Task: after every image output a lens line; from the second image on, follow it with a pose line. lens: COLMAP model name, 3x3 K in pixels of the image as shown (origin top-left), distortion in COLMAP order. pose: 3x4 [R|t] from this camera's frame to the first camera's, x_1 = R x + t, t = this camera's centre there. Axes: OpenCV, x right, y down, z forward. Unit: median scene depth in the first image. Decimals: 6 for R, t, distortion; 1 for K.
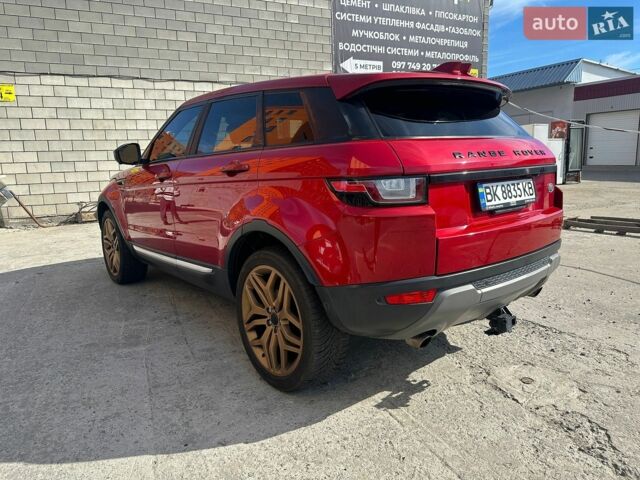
lens RADIAL K [[429.0, 0, 320.0], [0, 429.0, 240.0], [0, 0, 1]] dist [-0.014863, 0.000070]
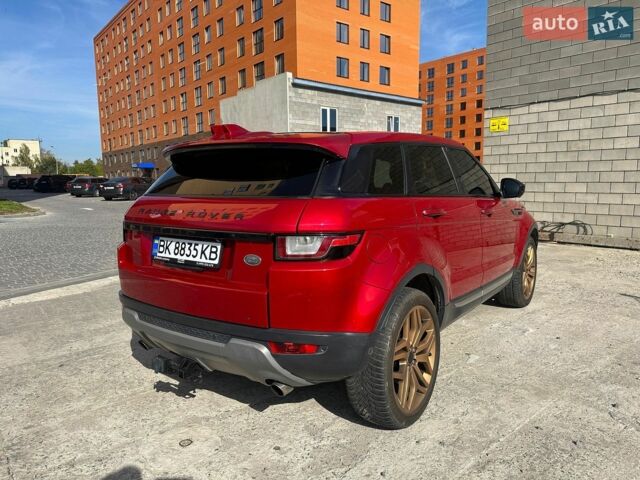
lens RADIAL K [[429.0, 0, 320.0], [0, 429.0, 240.0], [0, 0, 1]] dist [-0.014863, 0.000070]
pose [[0.287411, 0.149221, -0.946112, 0.319411], [-0.176204, 0.979168, 0.100907, -0.062765], [0.941460, 0.137707, 0.307717, 0.206164]]
